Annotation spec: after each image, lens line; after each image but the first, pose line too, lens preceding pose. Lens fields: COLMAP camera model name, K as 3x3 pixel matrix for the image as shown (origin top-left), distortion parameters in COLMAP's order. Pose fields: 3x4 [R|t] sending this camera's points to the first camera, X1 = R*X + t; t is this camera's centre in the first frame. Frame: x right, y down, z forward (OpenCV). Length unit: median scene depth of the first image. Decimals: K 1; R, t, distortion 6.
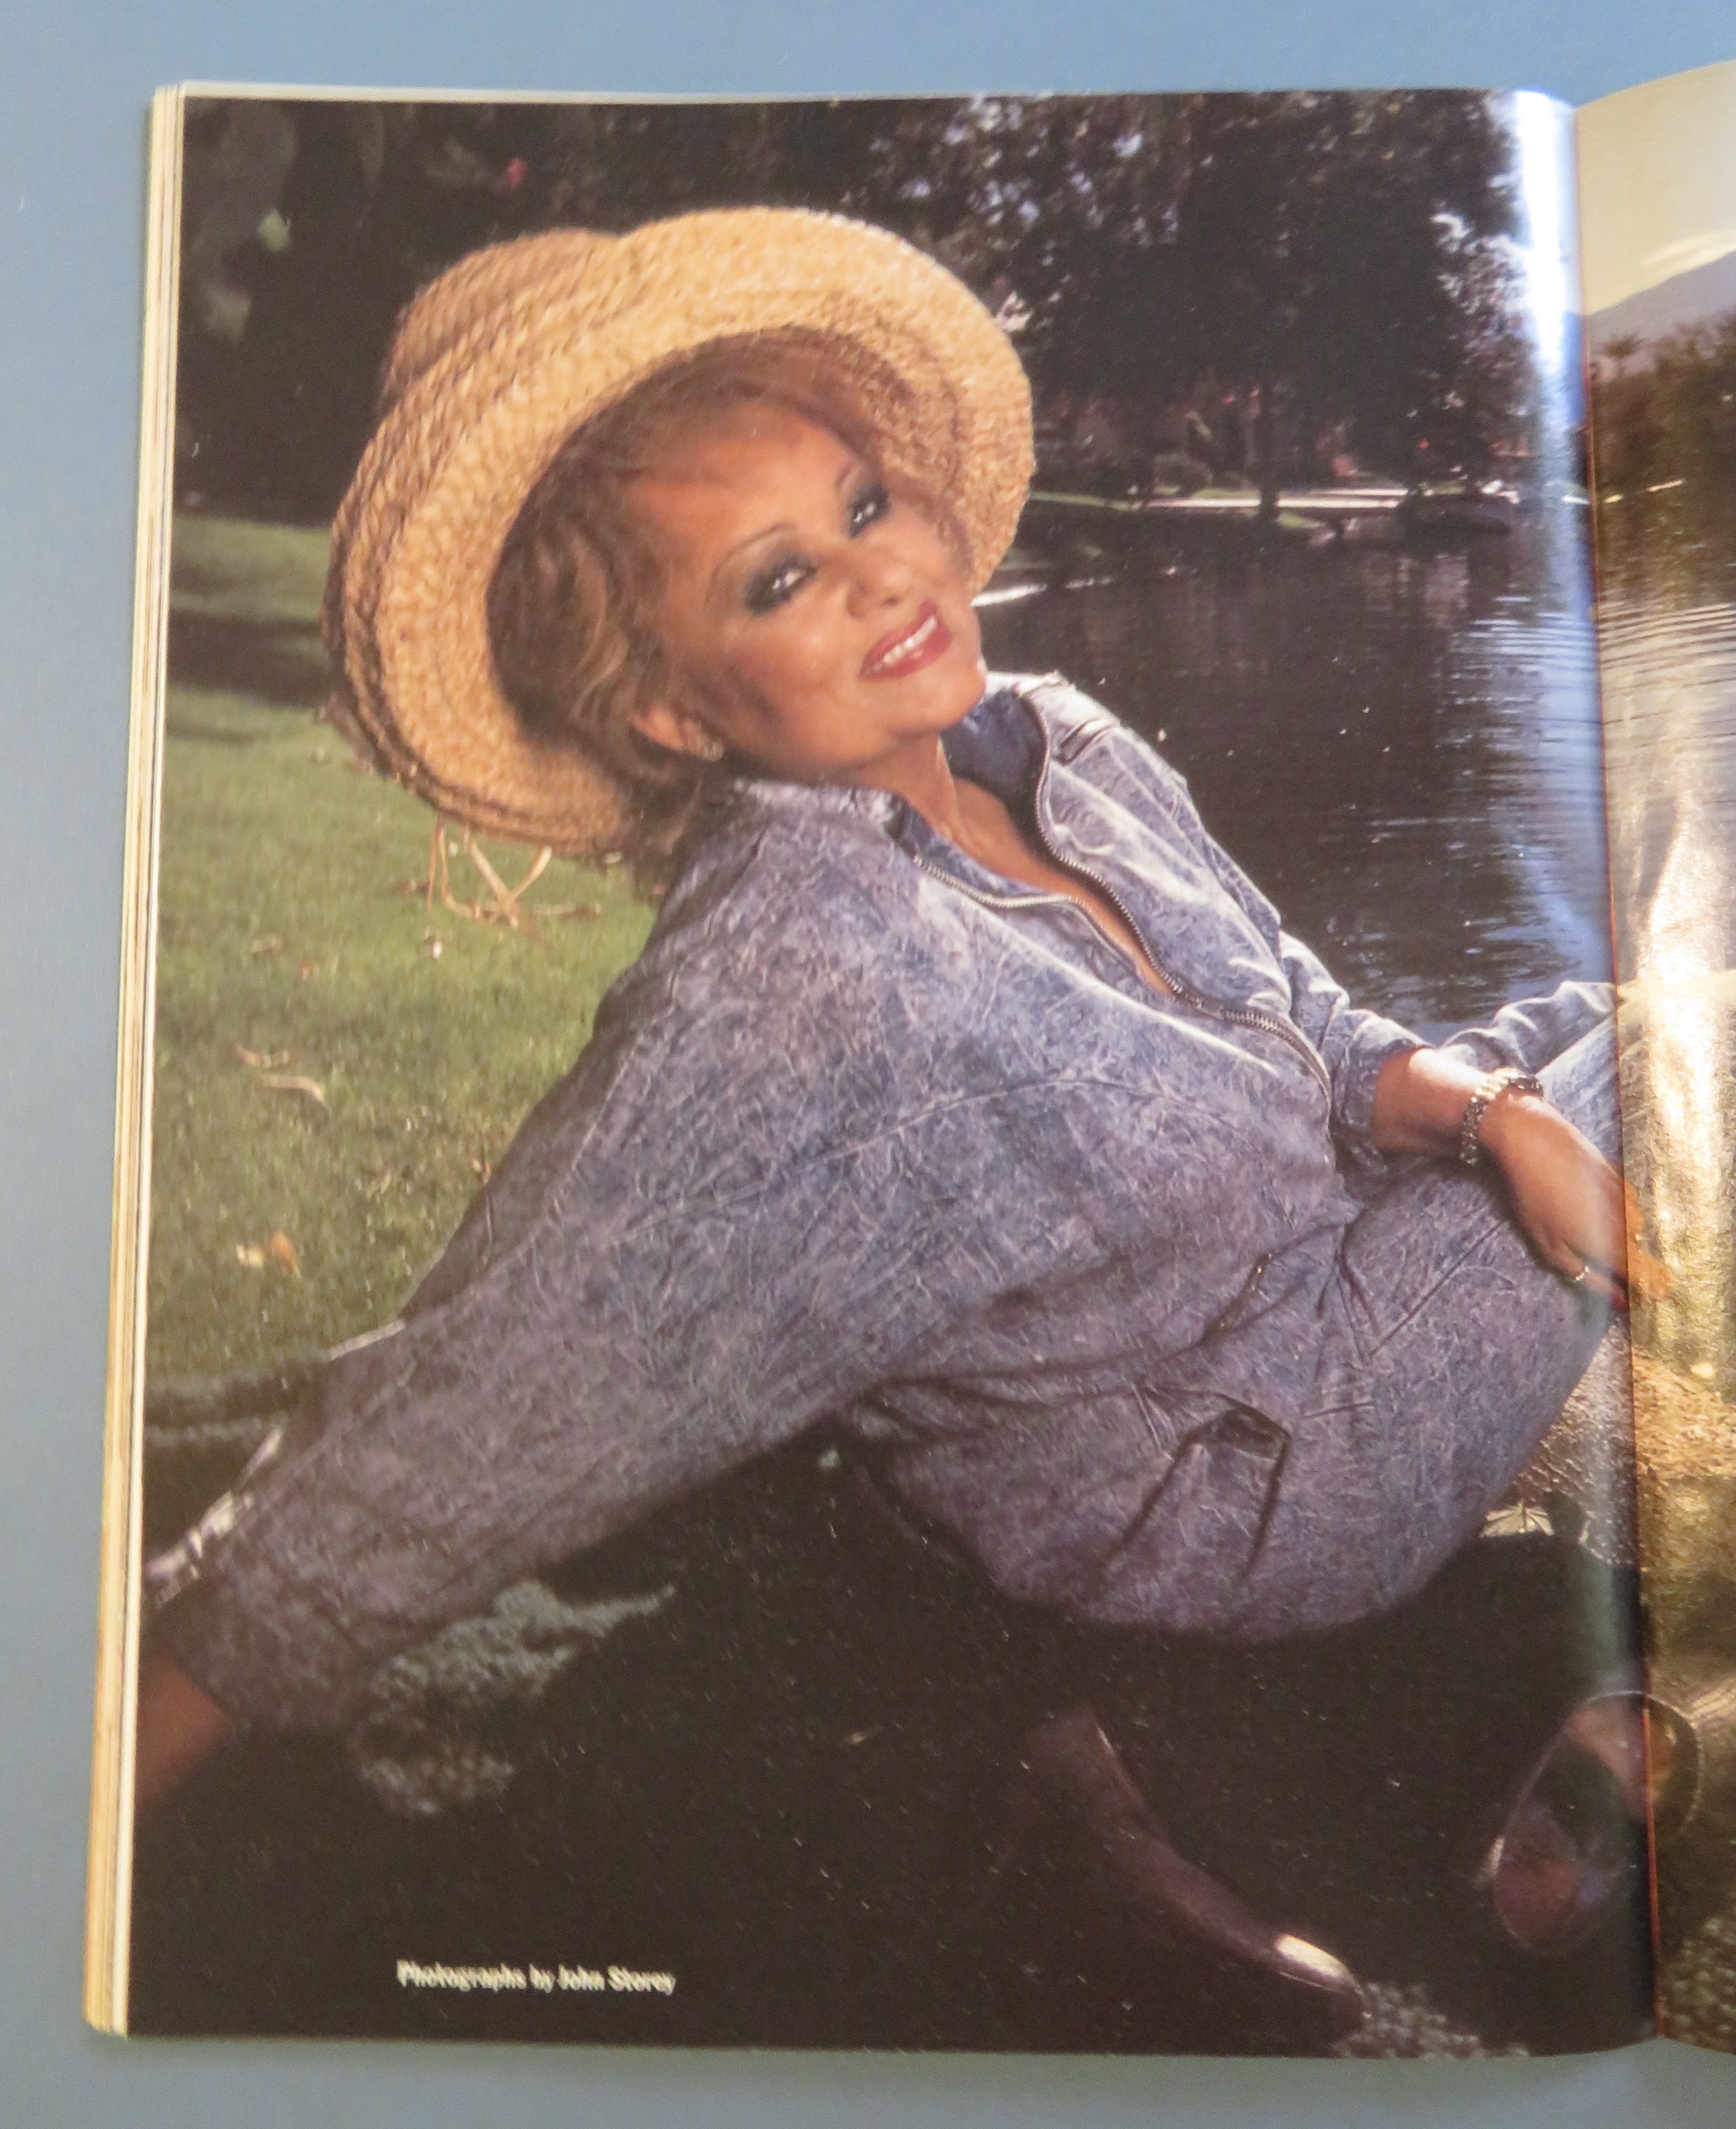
lens RADIAL K [[899.0, 0, 868.2], [0, 899.0, 1068.8], [0, 0, 1]] dist [-0.002004, 0.000064]
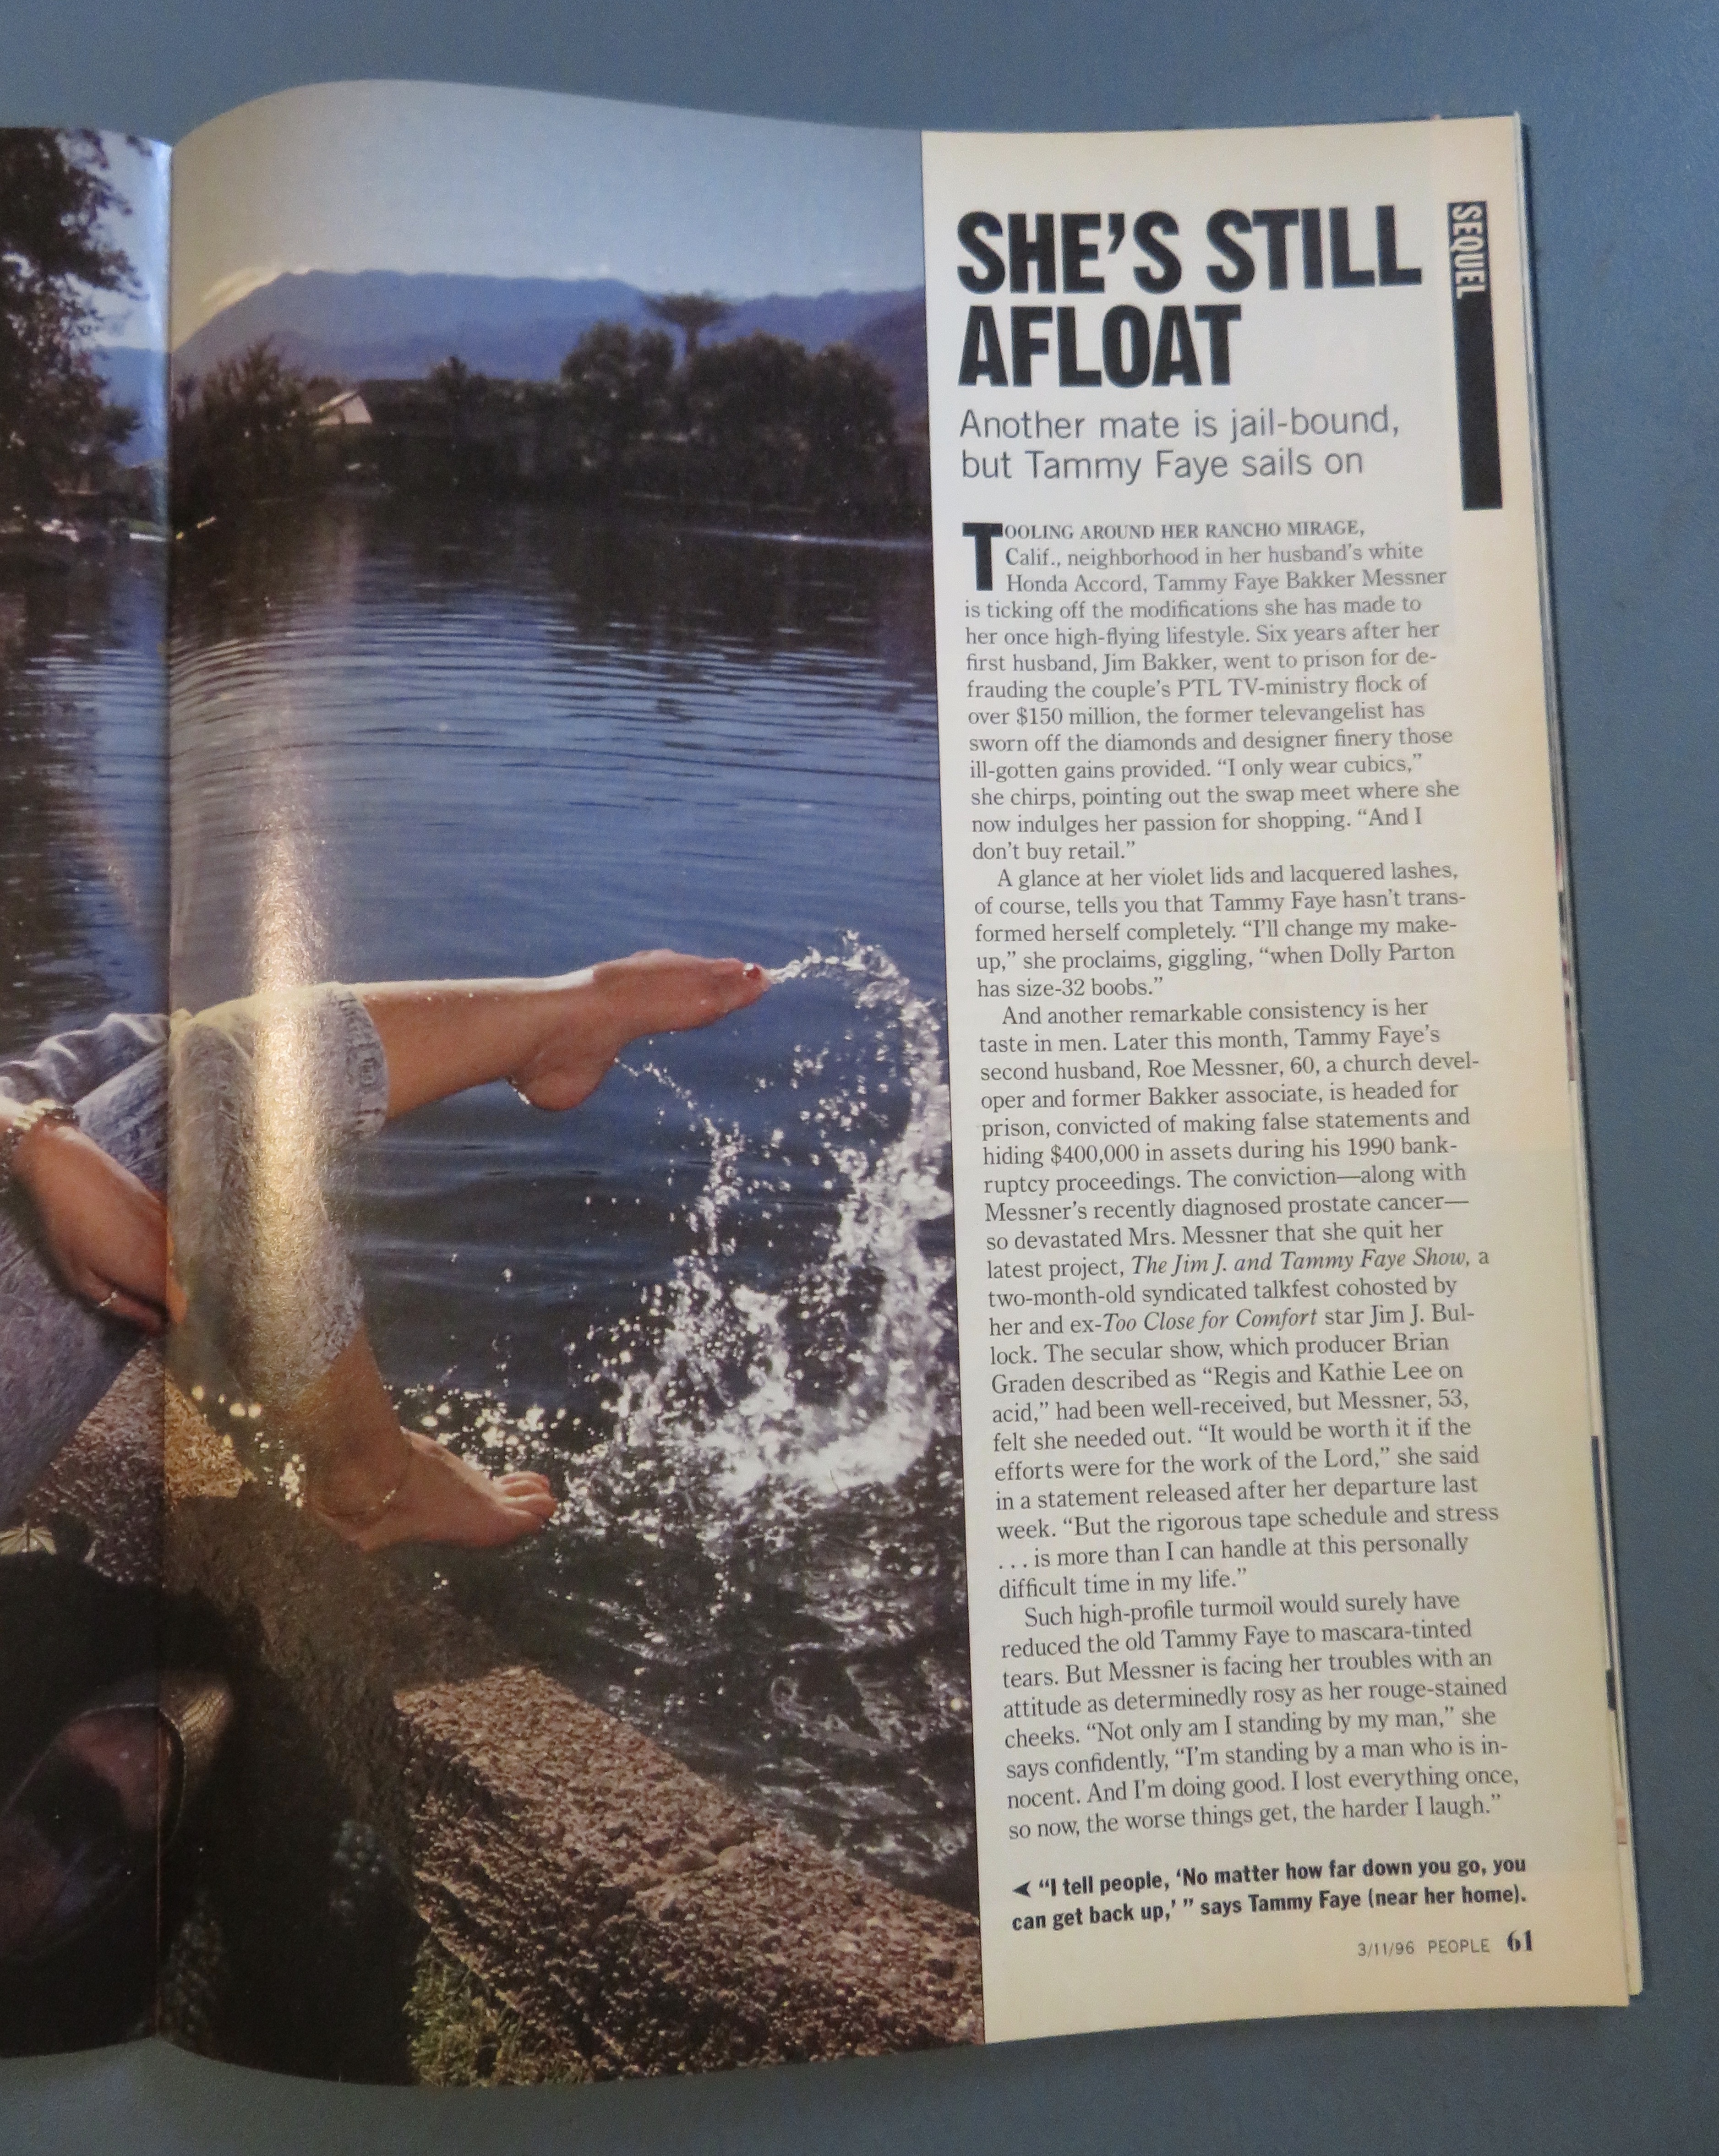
lens RADIAL K [[866.8, 0, 859.1], [0, 866.8, 1073.3], [0, 0, 1]] dist [-0.001045, -0.000197]
pose [[0.999925, -0.011484, 0.004368, 1.622505], [0.011433, 0.999867, 0.011589, -0.030547], [-0.004501, -0.011538, 0.999923, 0.010907]]
